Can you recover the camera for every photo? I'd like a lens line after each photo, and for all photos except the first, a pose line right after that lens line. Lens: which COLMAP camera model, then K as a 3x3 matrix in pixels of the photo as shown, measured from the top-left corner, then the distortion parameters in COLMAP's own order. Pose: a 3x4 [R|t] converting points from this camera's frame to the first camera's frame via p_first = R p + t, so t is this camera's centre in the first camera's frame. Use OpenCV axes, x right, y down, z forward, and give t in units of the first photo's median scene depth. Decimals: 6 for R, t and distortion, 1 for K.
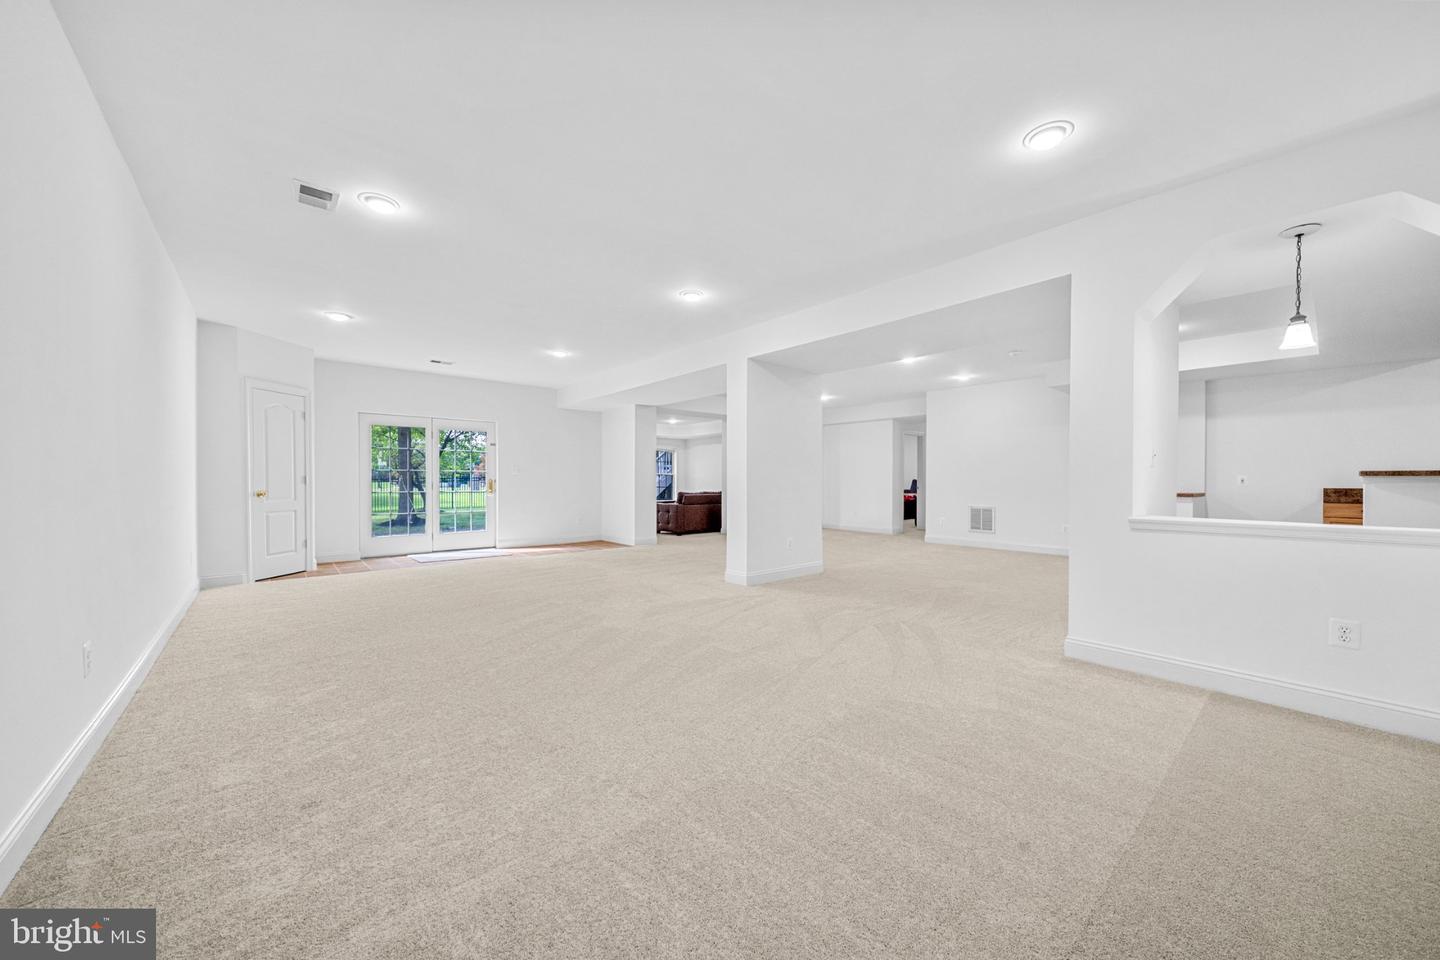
lens RADIAL K [[507.4, 0, 723.8], [0, 507.4, 478.9], [0, 0, 1]] dist [-0.001942, -0.000136]
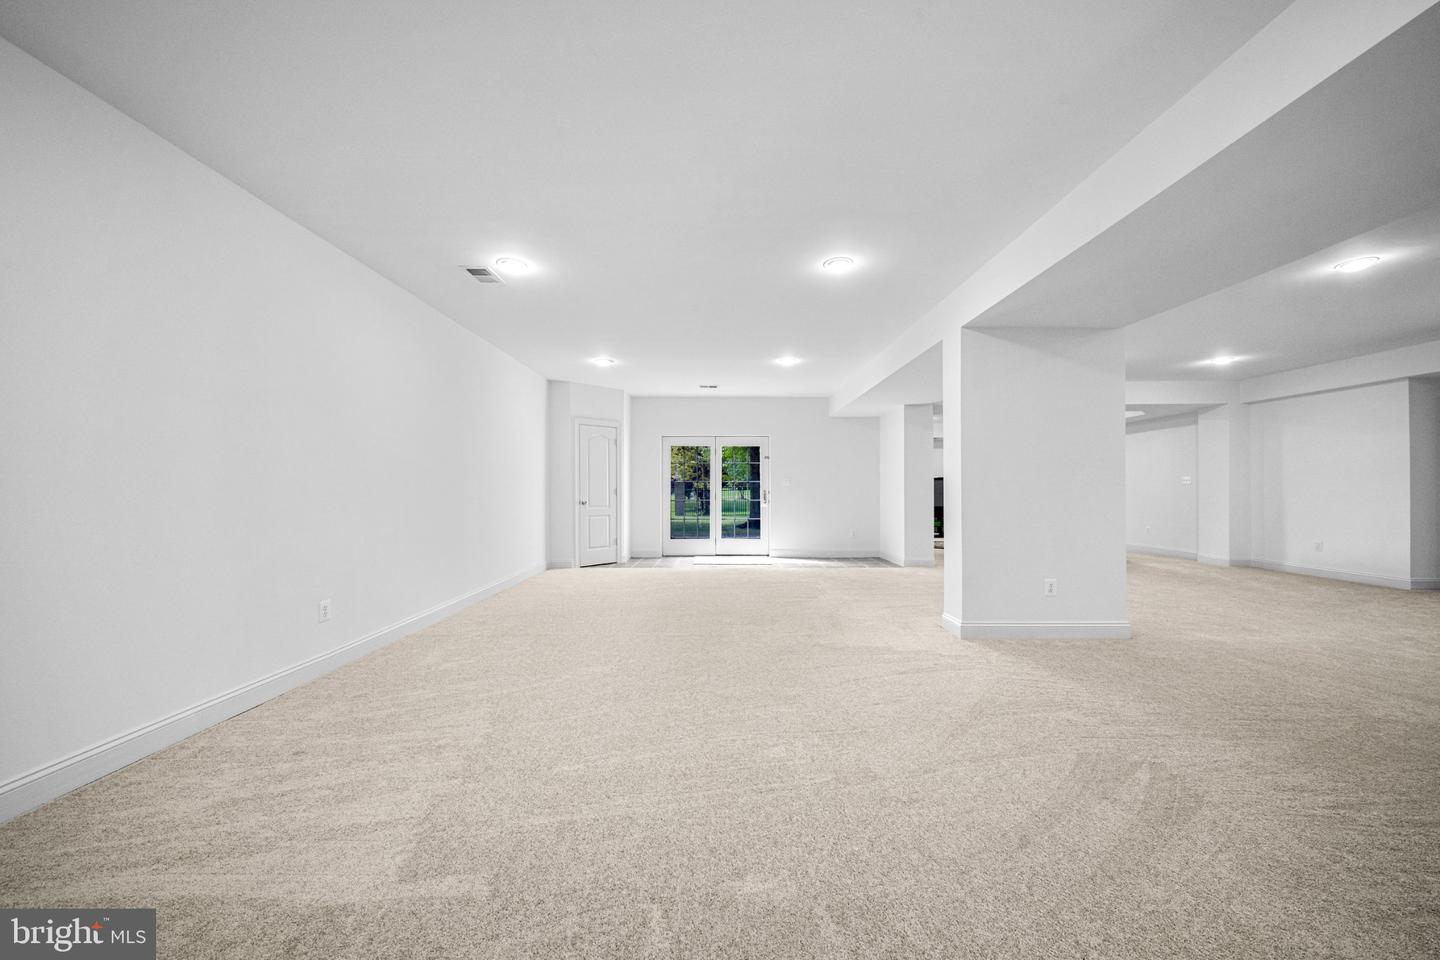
lens RADIAL K [[507.4, 0, 722.0], [0, 507.4, 490.6], [0, 0, 1]] dist [-0.001942, -0.000136]
pose [[0.761074, -0.000303, -0.648665, 0.239010], [0.004936, 0.999974, 0.005324, -0.007713], [0.648647, -0.007254, 0.761055, 0.205296]]
